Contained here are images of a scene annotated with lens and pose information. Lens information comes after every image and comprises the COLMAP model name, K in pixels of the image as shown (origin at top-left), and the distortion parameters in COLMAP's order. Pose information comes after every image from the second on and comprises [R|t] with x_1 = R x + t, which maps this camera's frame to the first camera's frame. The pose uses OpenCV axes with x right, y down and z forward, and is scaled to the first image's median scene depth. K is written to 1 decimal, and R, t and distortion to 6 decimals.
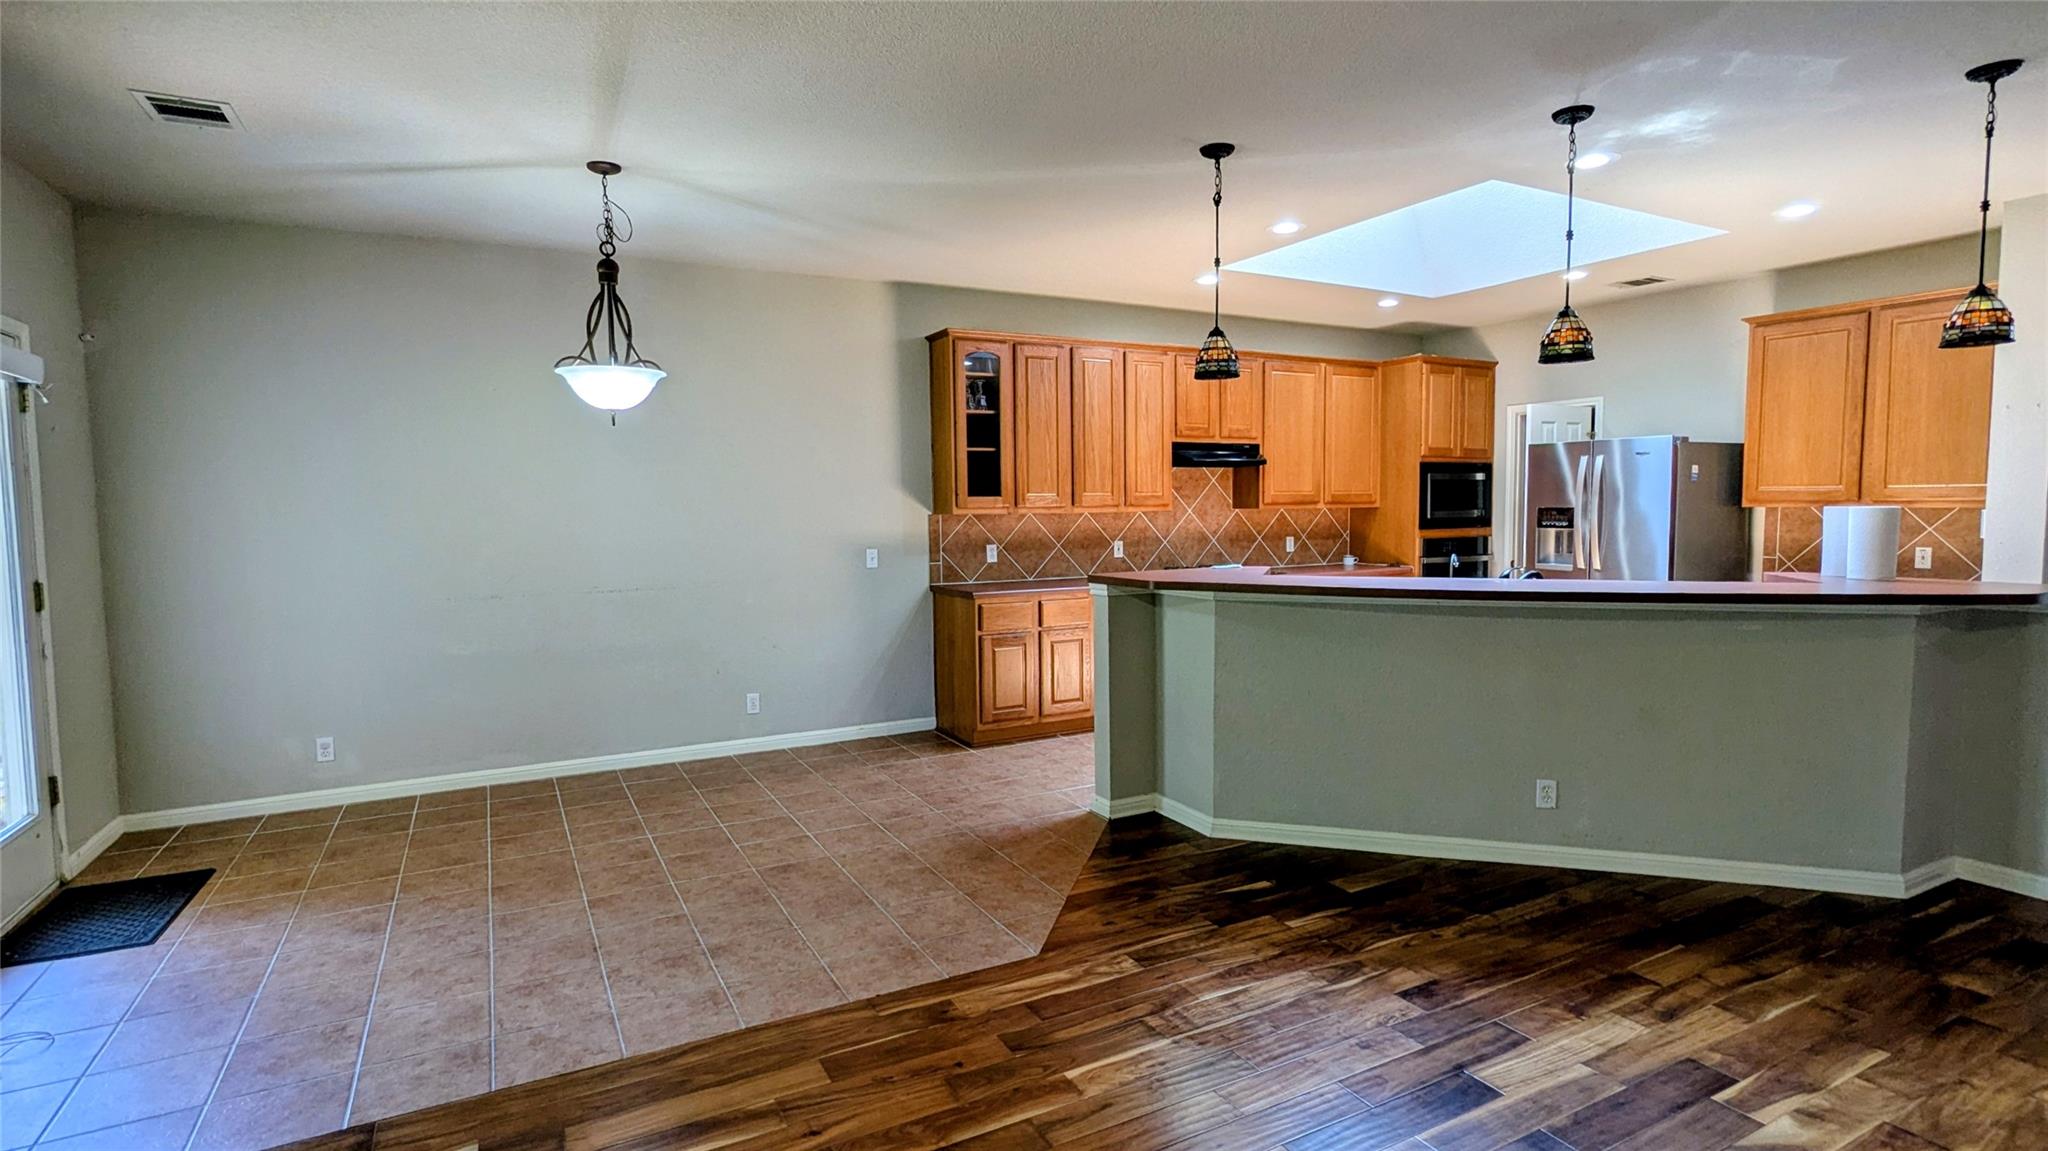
lens RADIAL K [[1008.9, 0, 1020.6], [0, 1008.9, 573.5], [0, 0, 1]] dist [0.000611, 0.000672]
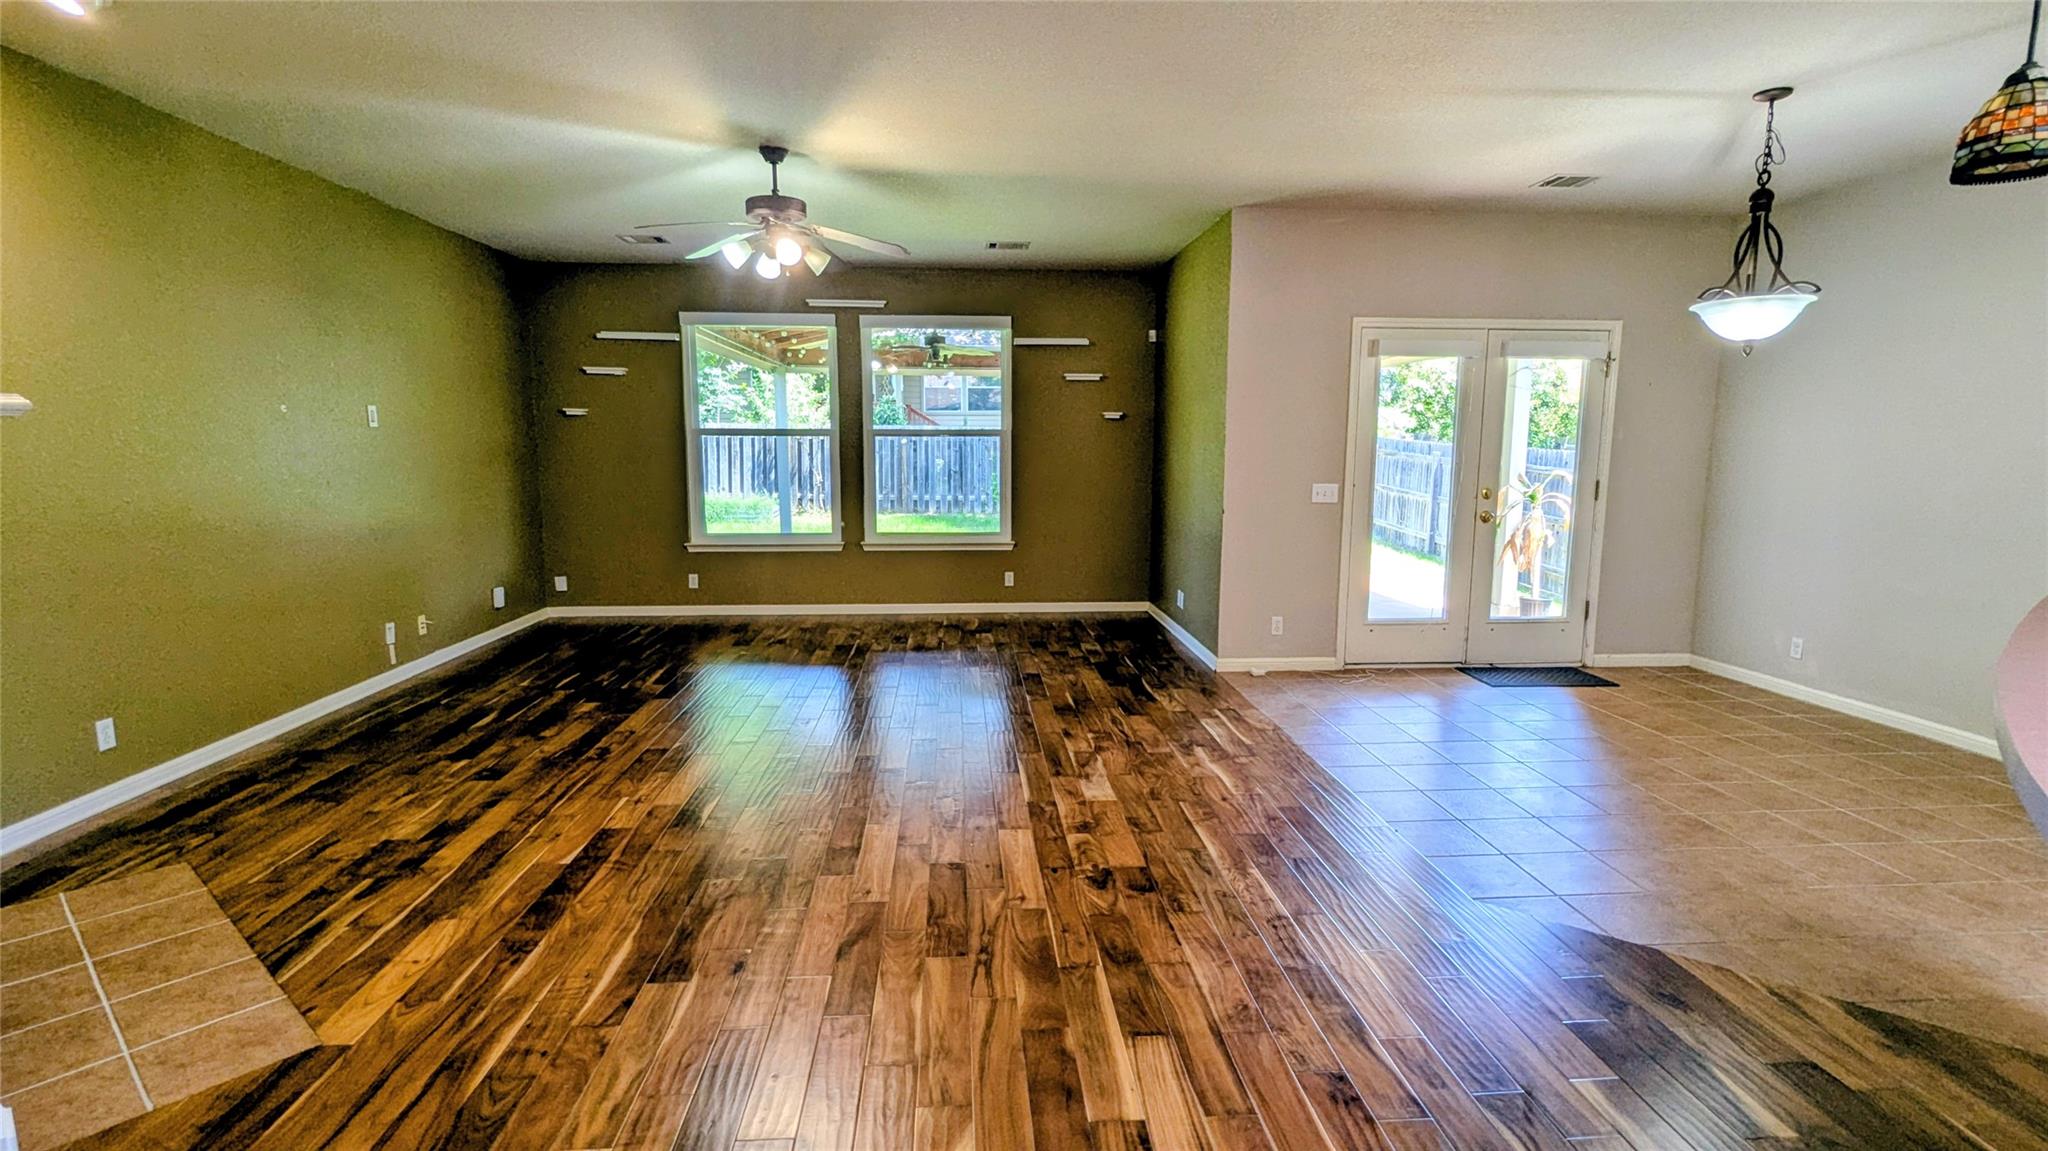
lens RADIAL K [[962.5, 0, 1021.6], [0, 962.5, 572.8], [0, 0, 1]] dist [-0.000206, -0.000035]
pose [[-0.408915, 0.132014, -0.902973, 0.575971], [-0.064862, 0.982774, 0.173054, -0.037876], [0.910264, 0.129333, -0.393309, 0.537478]]
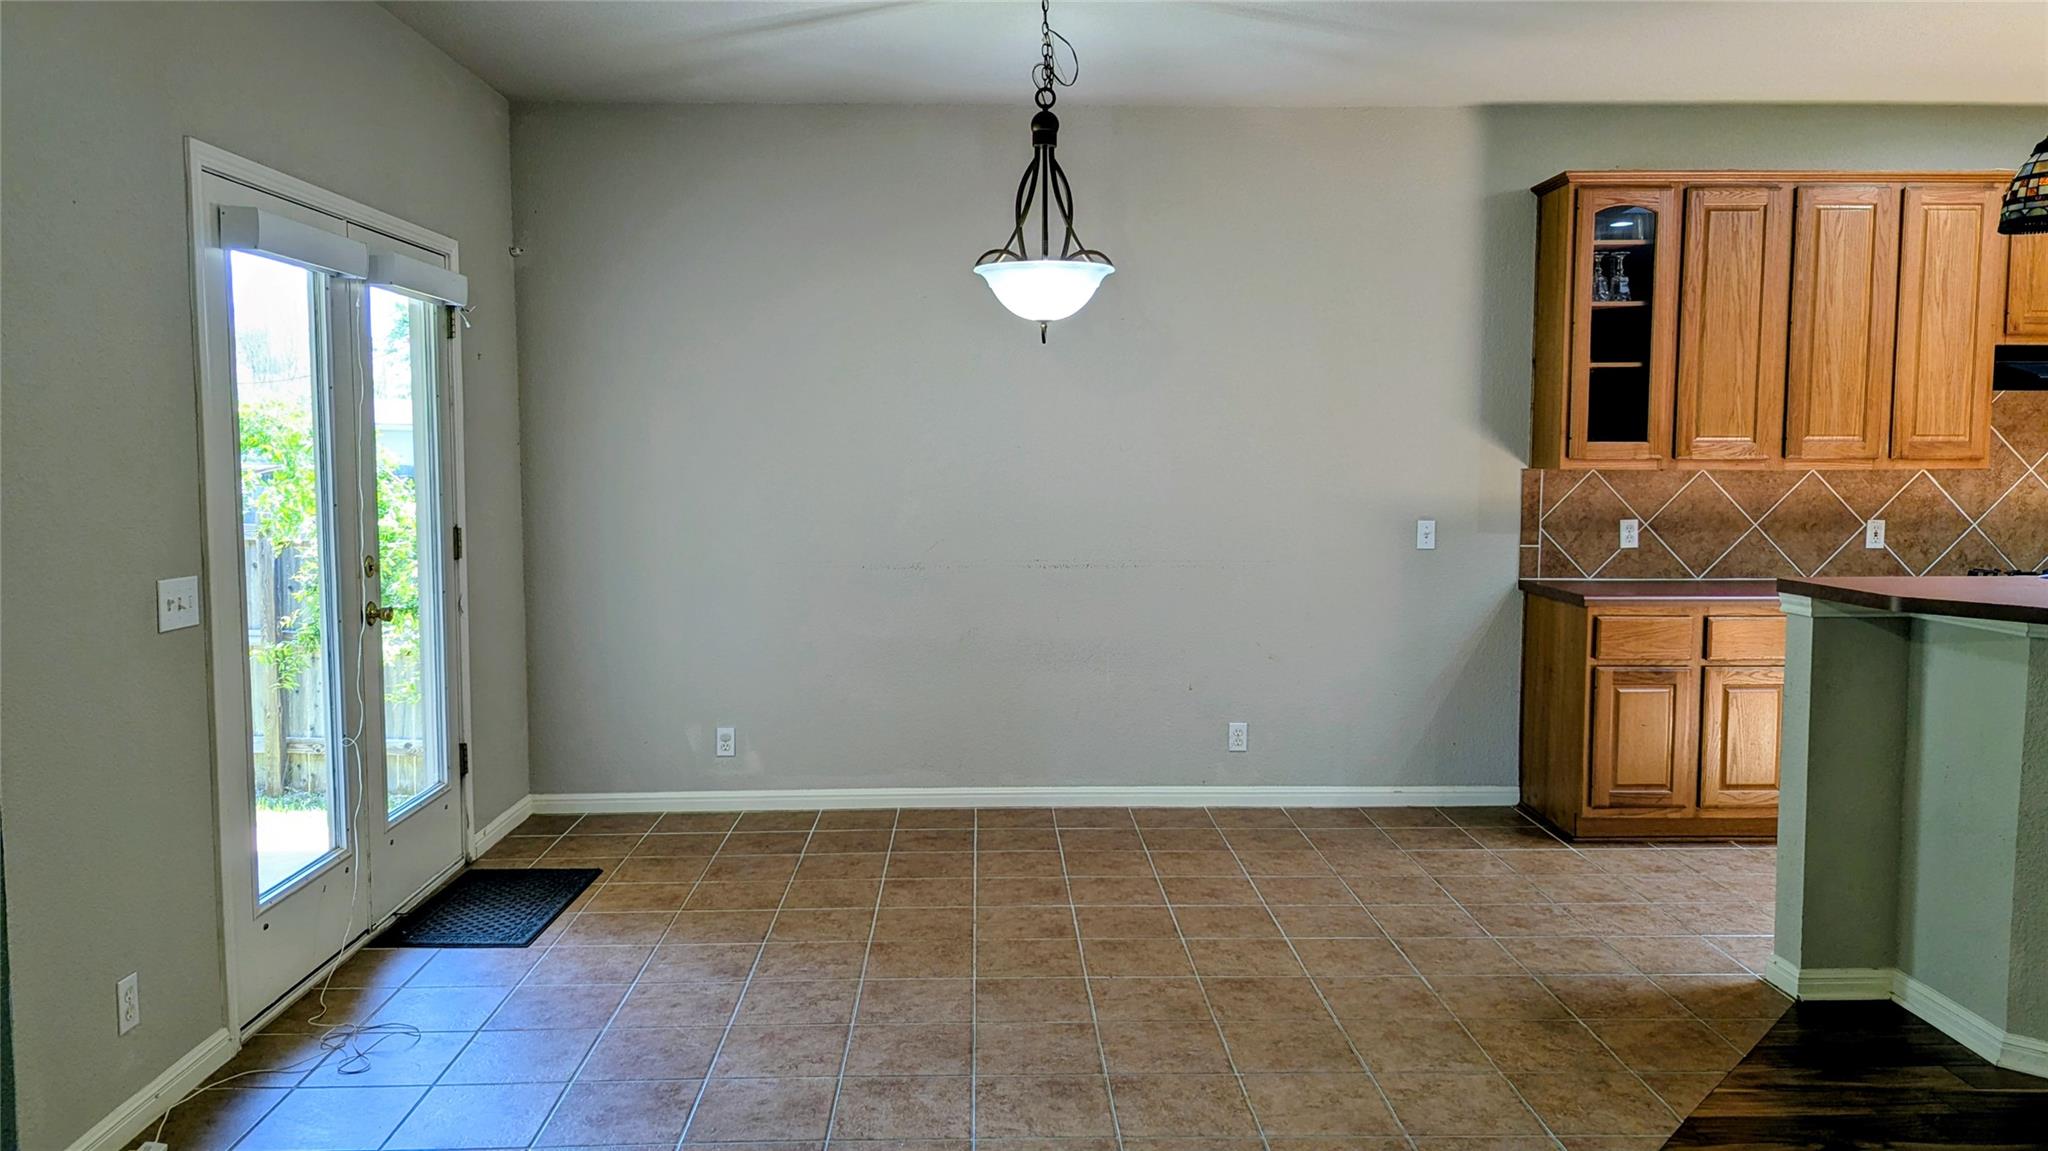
lens RADIAL K [[1470.3, 0, 1020.0], [0, 1470.3, 568.7], [0, 0, 1]] dist [0.062929, -0.056886]
pose [[0.895828, 0.048878, -0.441705, 0.044100], [-0.042344, 0.998799, 0.024646, -0.005758], [0.442379, -0.003375, 0.896822, 0.024018]]
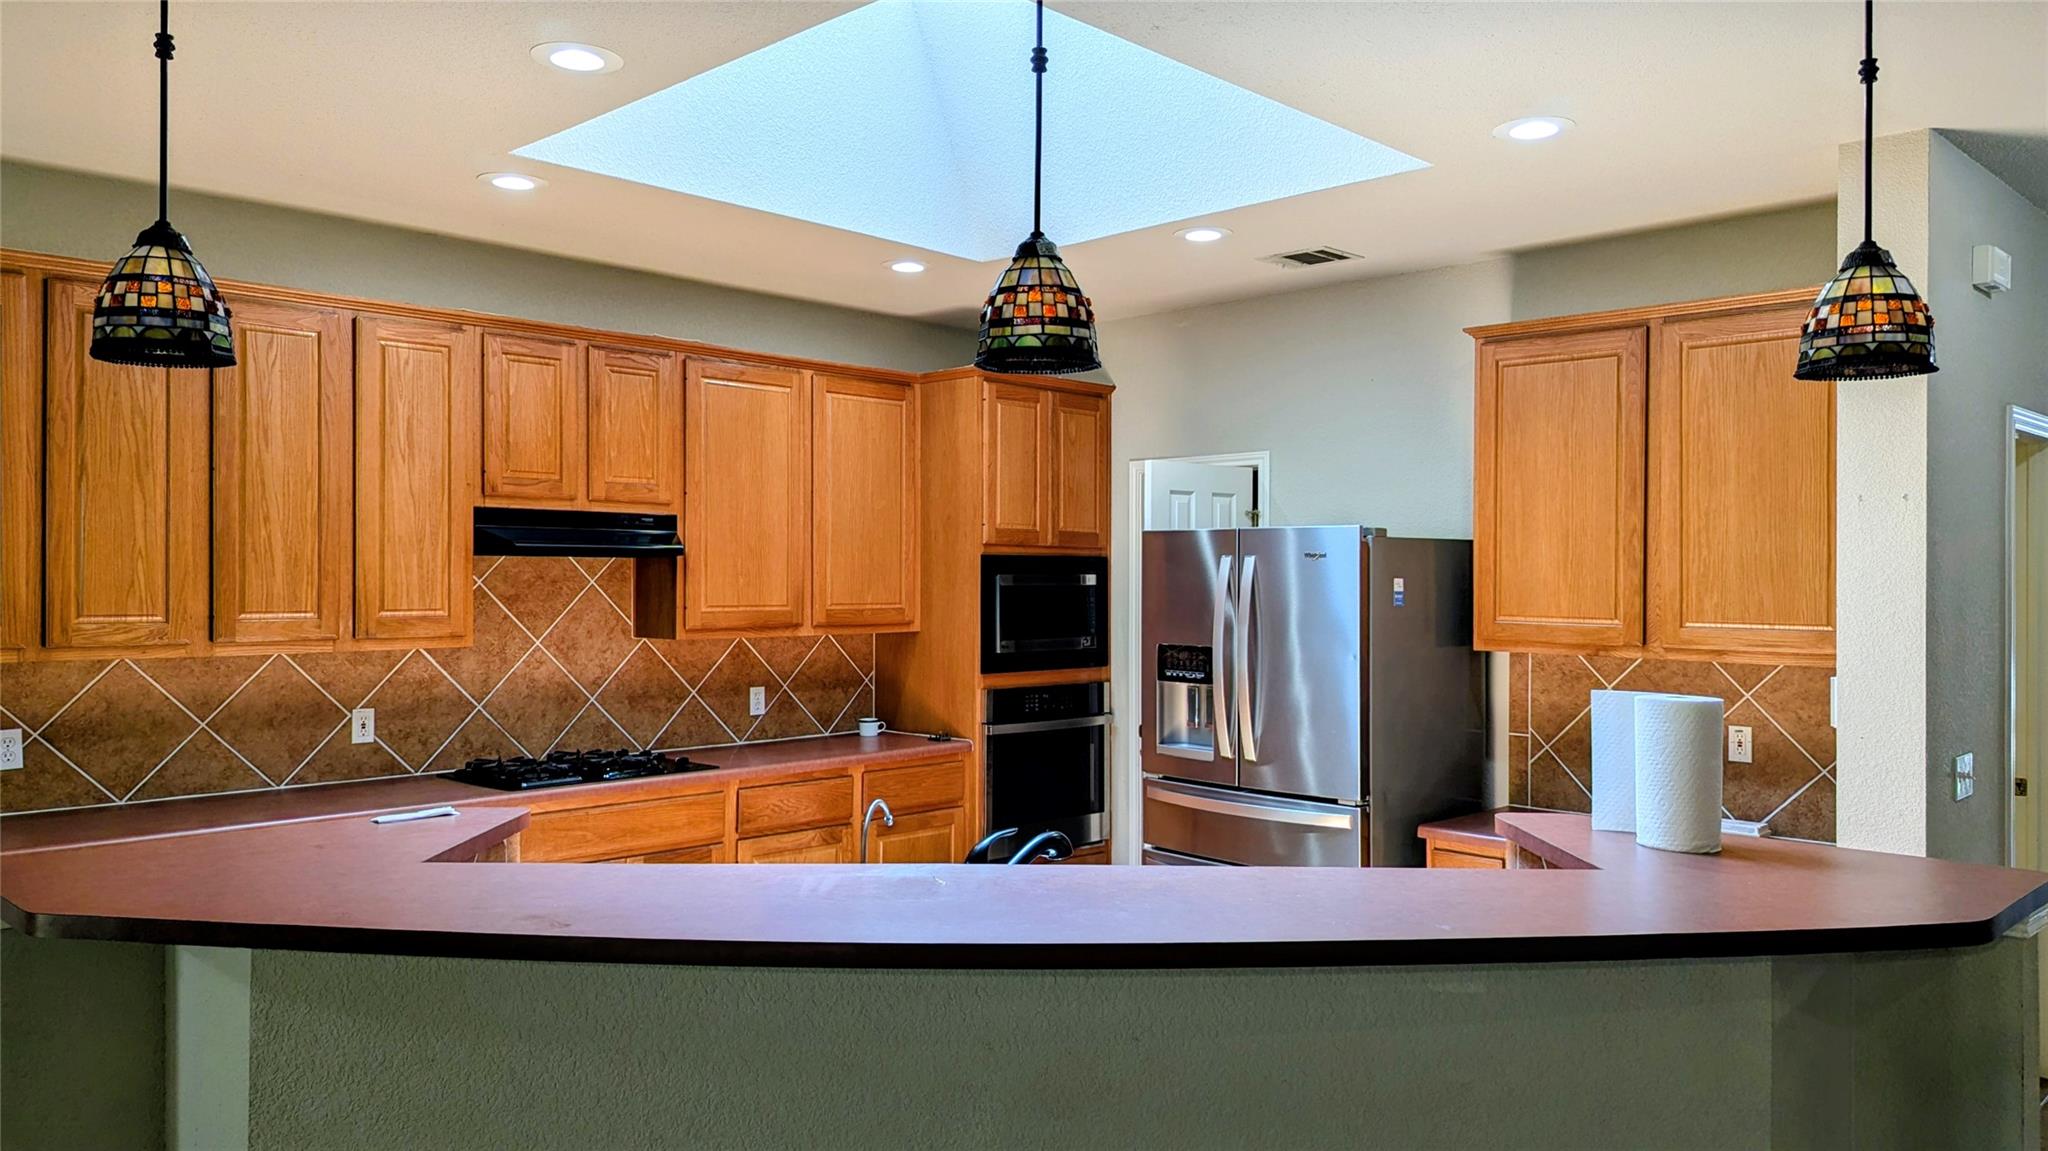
lens RADIAL K [[1470.3, 0, 1020.0], [0, 1470.3, 568.7], [0, 0, 1]] dist [0.062929, -0.056886]
pose [[0.955337, 0.016019, 0.295083, 0.223420], [0.006266, 0.997207, -0.074422, -0.052979], [-0.295451, 0.072947, 0.952569, 0.275622]]
